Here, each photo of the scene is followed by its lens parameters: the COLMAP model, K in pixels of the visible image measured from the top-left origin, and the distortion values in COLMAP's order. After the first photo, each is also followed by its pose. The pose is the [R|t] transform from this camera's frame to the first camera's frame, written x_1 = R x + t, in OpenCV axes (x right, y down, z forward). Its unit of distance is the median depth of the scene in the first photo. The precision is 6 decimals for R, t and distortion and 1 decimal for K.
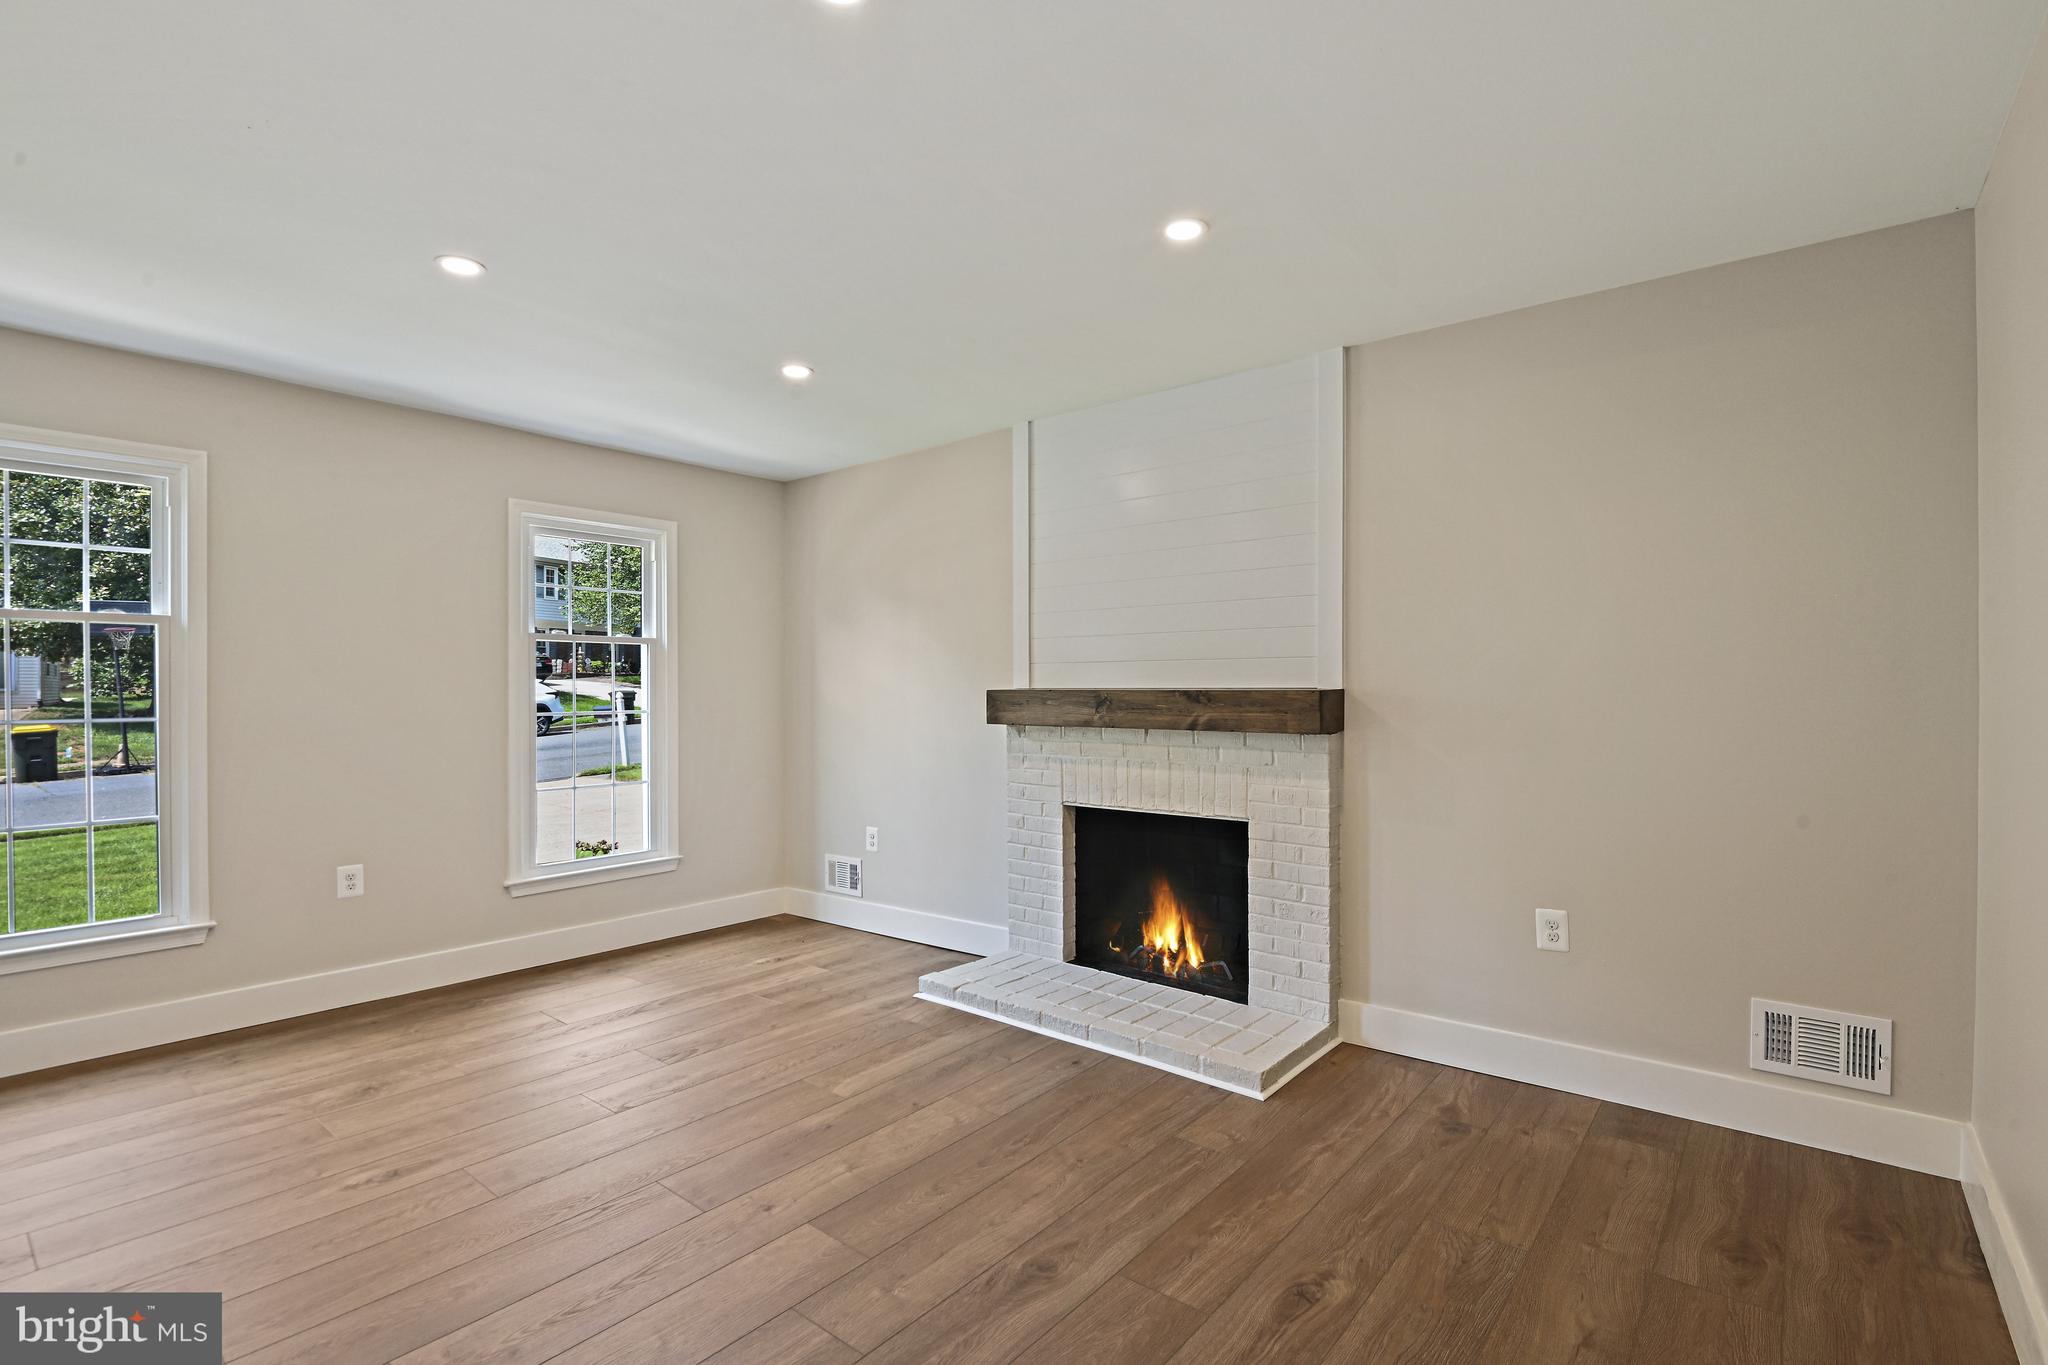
lens RADIAL K [[951.6, 0, 1024.0], [0, 951.6, 690.3], [0, 0, 1]] dist [-0.021123, 0.000921]
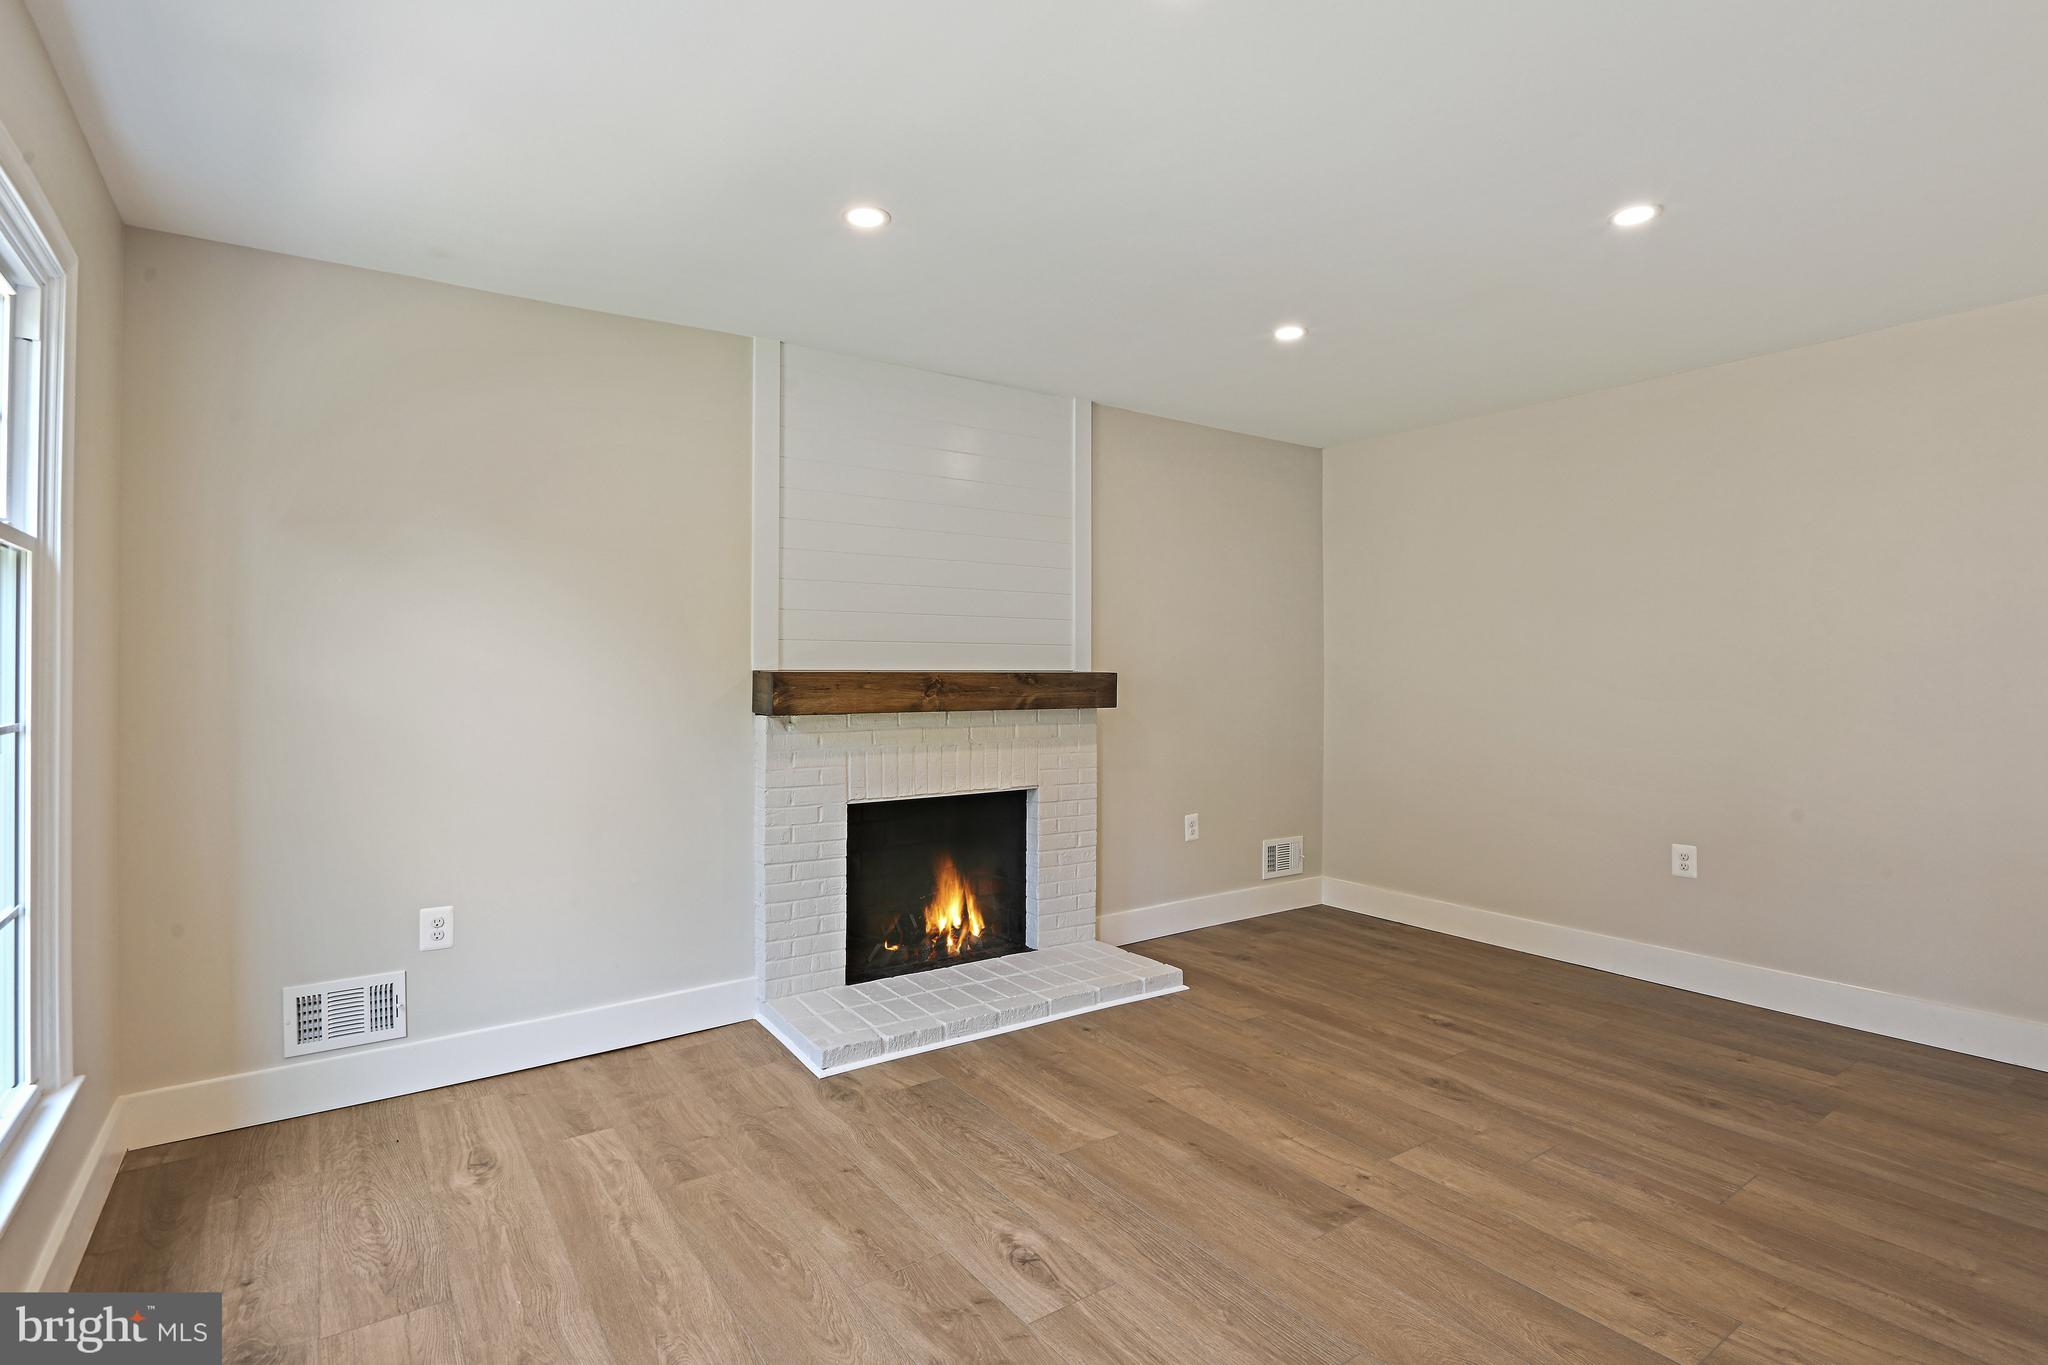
lens RADIAL K [[1004.7, 0, 1023.0], [0, 1004.7, 674.3], [0, 0, 1]] dist [-0.011791, -0.000745]
pose [[0.266065, -0.004352, 0.963945, -0.880205], [-0.004614, 0.999973, 0.005788, -0.004651], [-0.963944, -0.005988, 0.266038, 0.662279]]
